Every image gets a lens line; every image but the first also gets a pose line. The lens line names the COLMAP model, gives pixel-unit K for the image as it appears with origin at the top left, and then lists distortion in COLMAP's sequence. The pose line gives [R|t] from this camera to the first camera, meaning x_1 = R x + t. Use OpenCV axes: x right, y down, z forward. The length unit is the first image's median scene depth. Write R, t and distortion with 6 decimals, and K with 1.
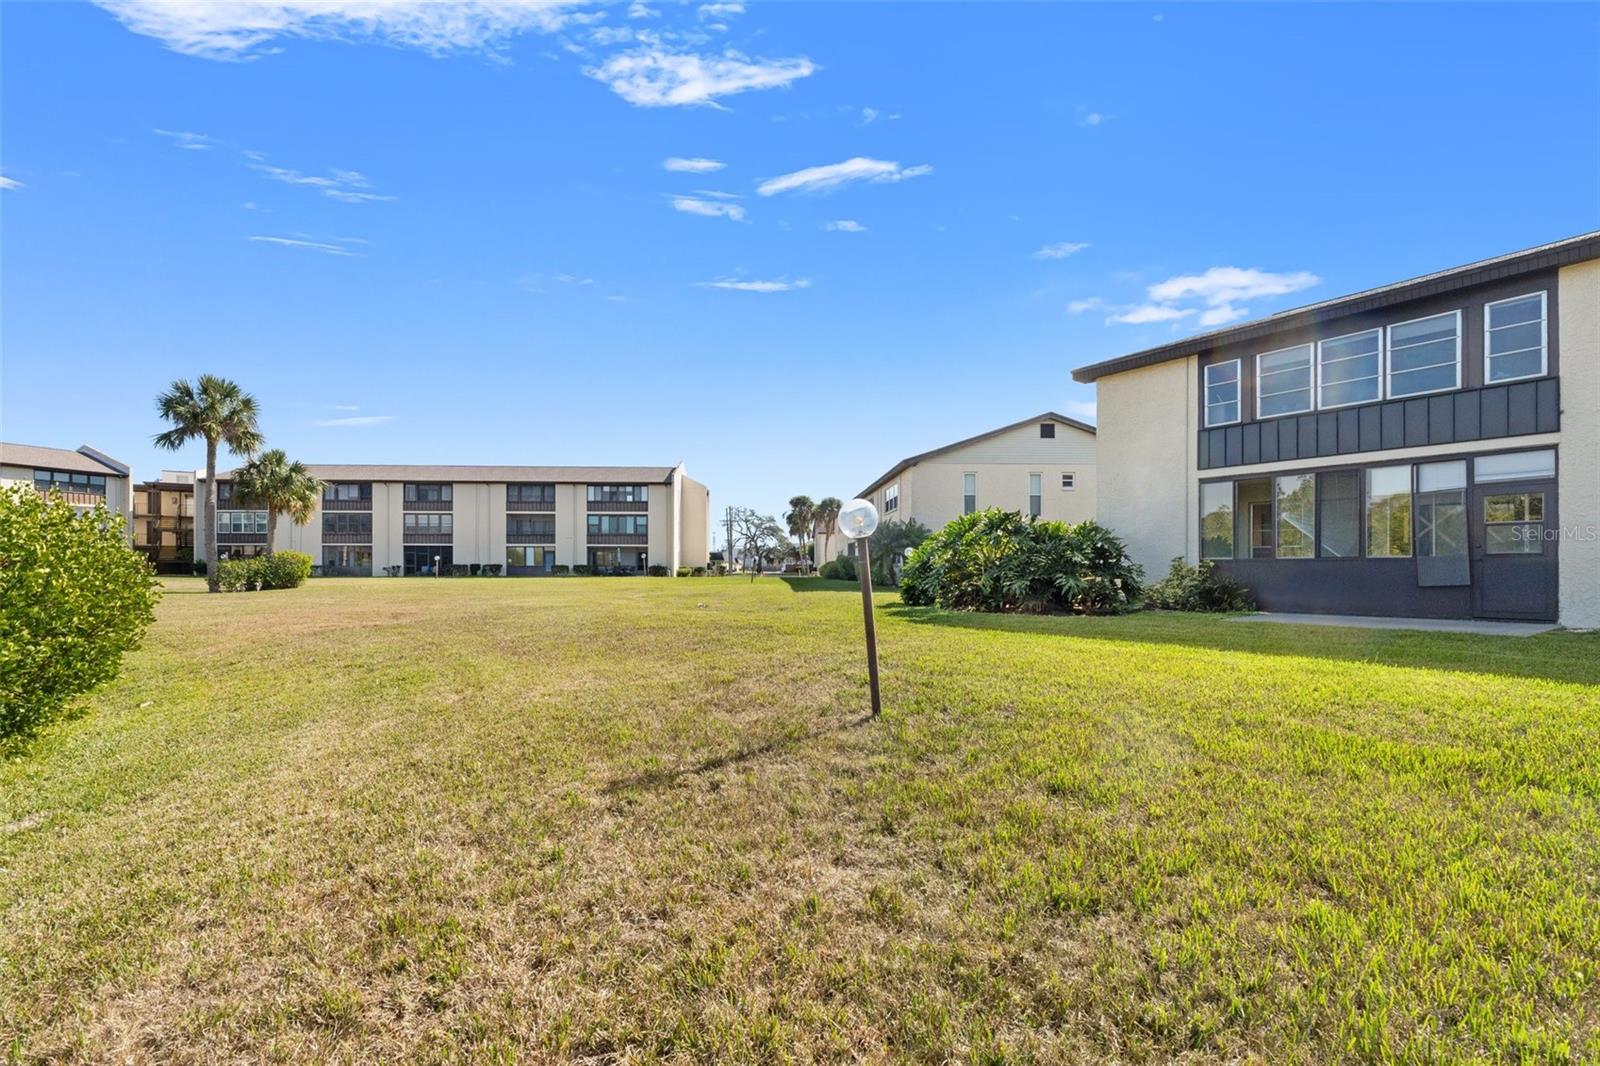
lens RADIAL K [[692.6, 0, 796.8], [0, 692.6, 569.0], [0, 0, 1]] dist [-0.017158, -0.000076]
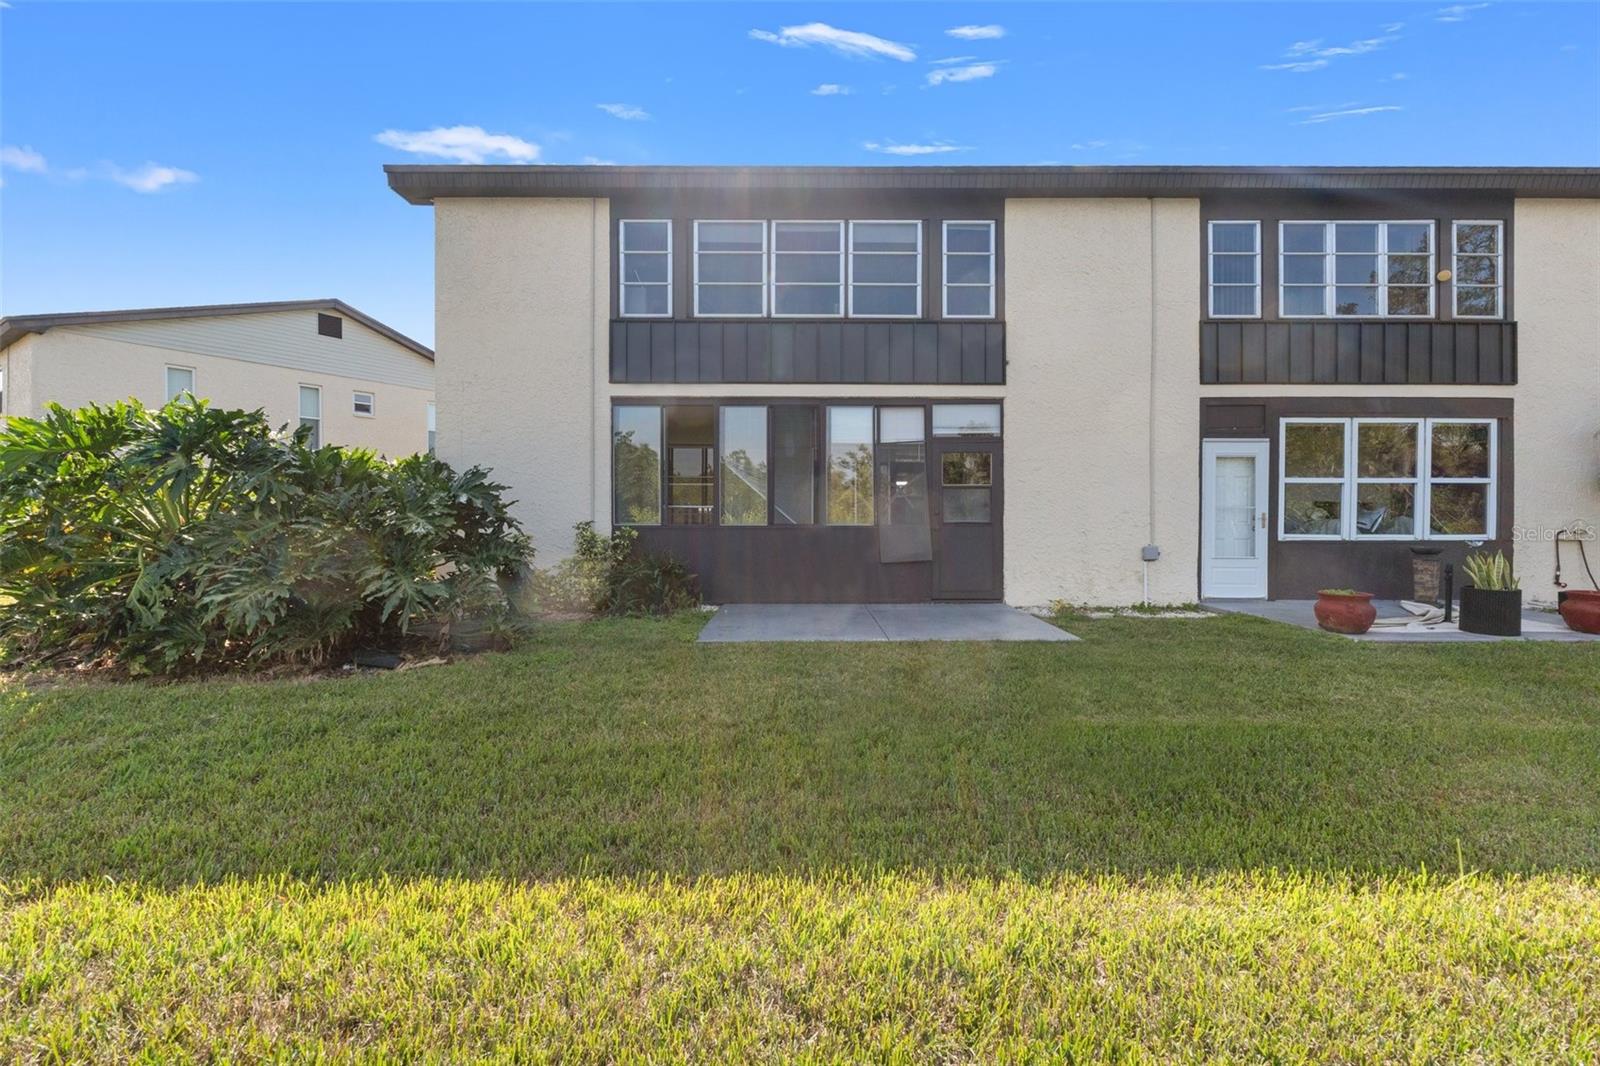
lens RADIAL K [[678.0, 0, 798.1], [0, 678.0, 526.4], [0, 0, 1]] dist [-0.003163, -0.000550]
pose [[0.577075, -0.007926, 0.816653, 0.193093], [0.000220, 0.999954, 0.009550, -0.020789], [-0.816691, -0.005331, 0.577051, 0.550799]]
